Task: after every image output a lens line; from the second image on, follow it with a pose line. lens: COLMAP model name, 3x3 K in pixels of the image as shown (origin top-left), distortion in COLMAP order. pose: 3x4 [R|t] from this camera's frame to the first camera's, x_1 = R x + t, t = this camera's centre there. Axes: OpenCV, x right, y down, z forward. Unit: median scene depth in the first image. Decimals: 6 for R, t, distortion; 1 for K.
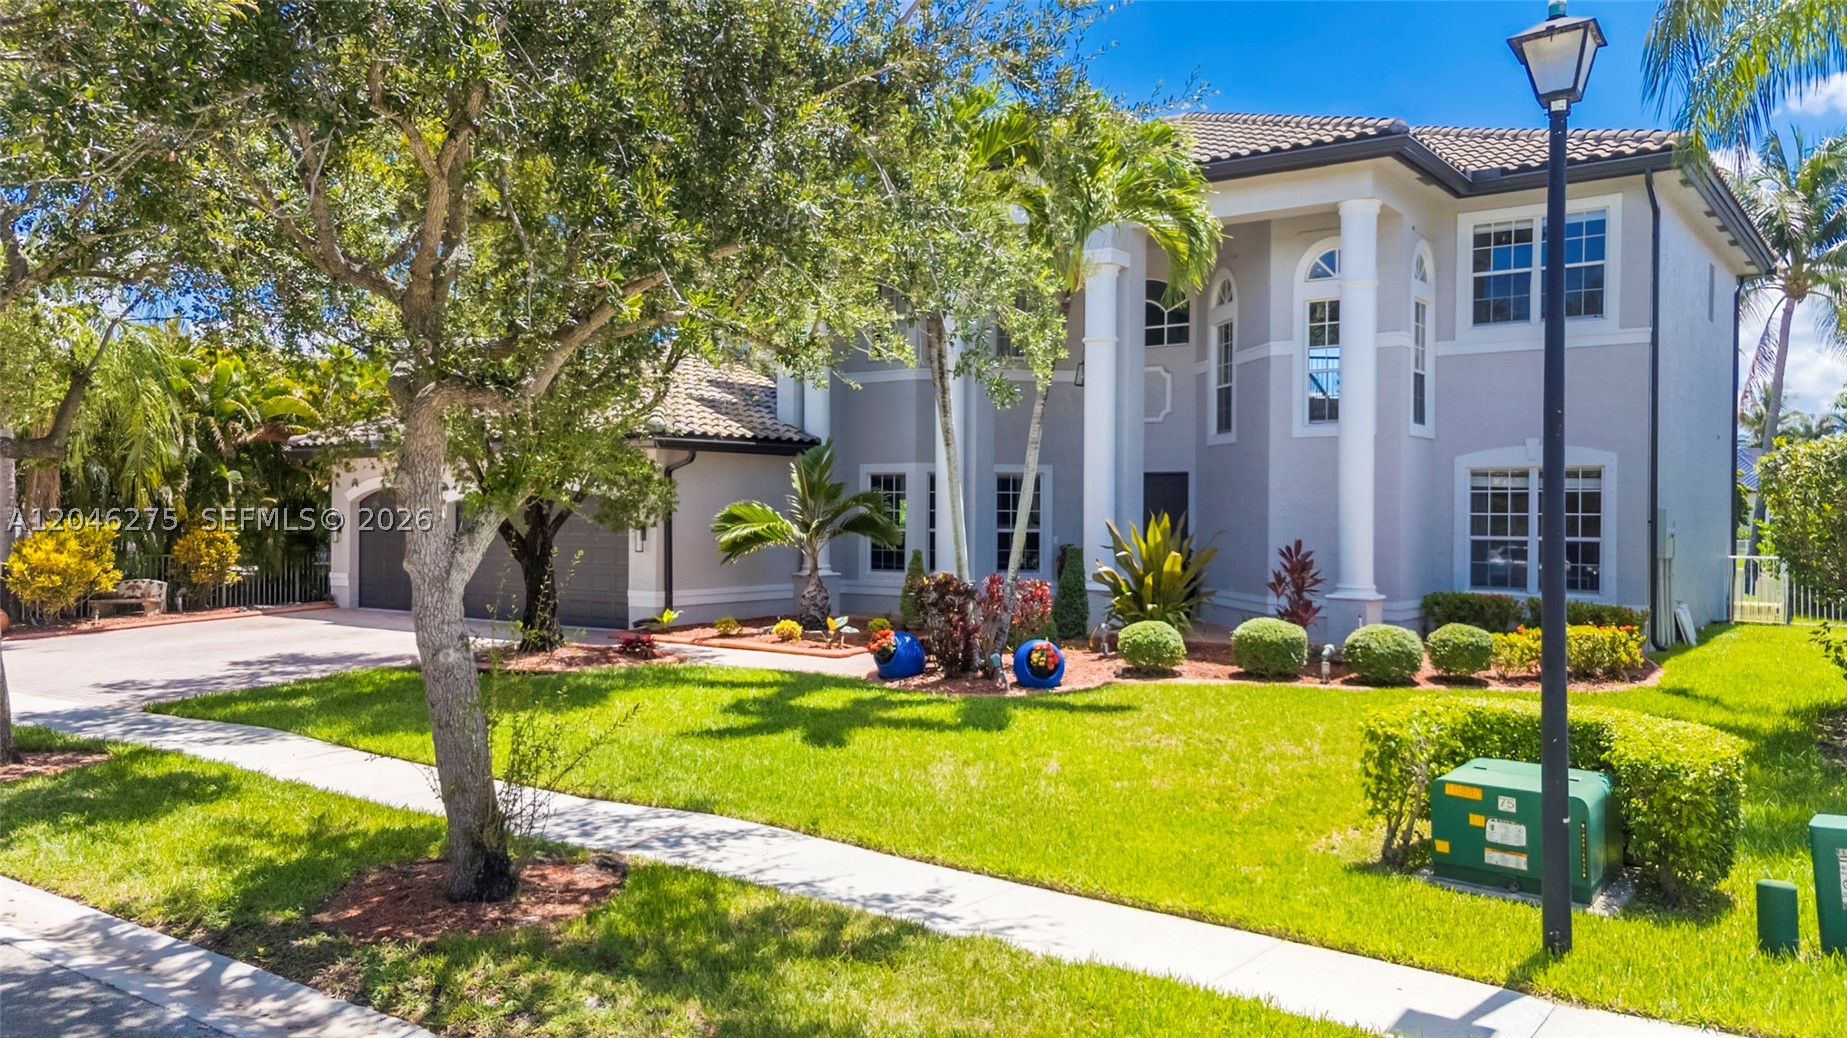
lens RADIAL K [[1354.3, 0, 923.5], [0, 1354.3, 519.0], [0, 0, 1]] dist [0.055675, 0.005681]
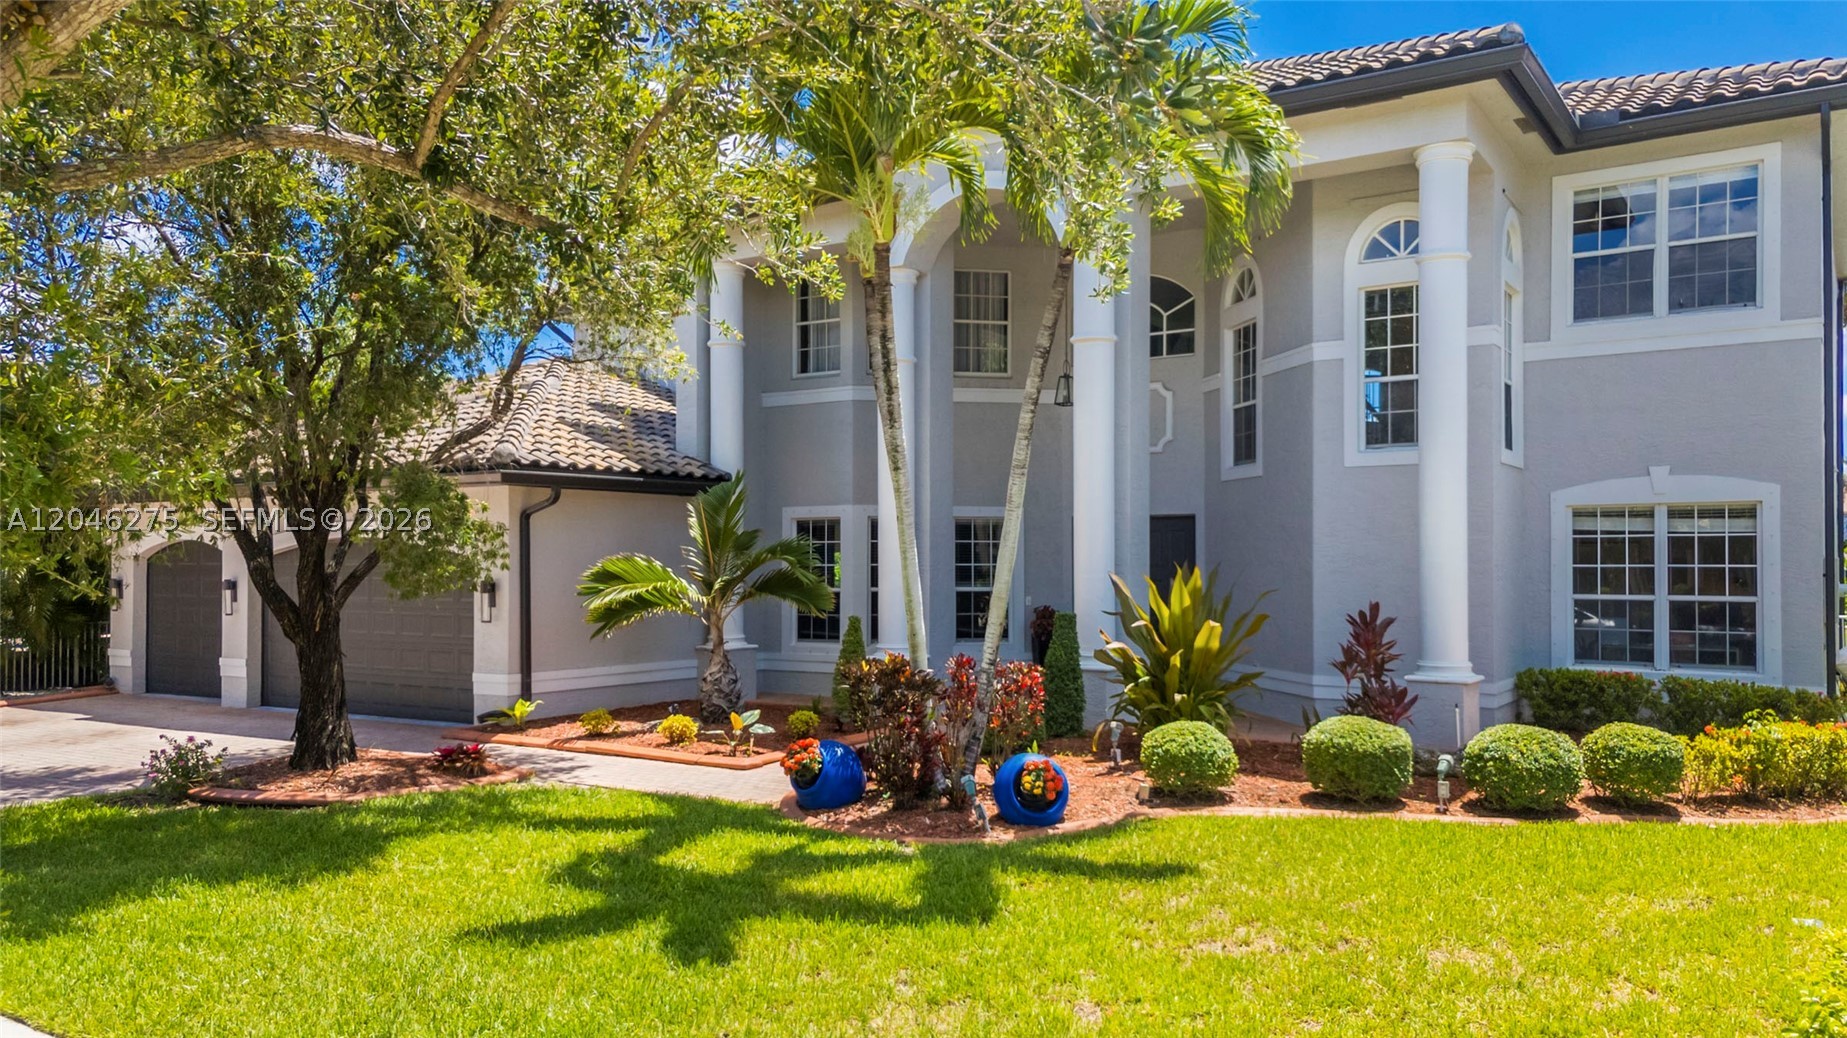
lens RADIAL K [[1354.3, 0, 923.5], [0, 1354.3, 519.0], [0, 0, 1]] dist [0.055675, 0.005681]
pose [[0.999049, -0.004575, 0.043364, 0.001603], [0.006302, 0.999189, -0.039780, -0.001821], [-0.043146, 0.040015, 0.998267, 0.267317]]
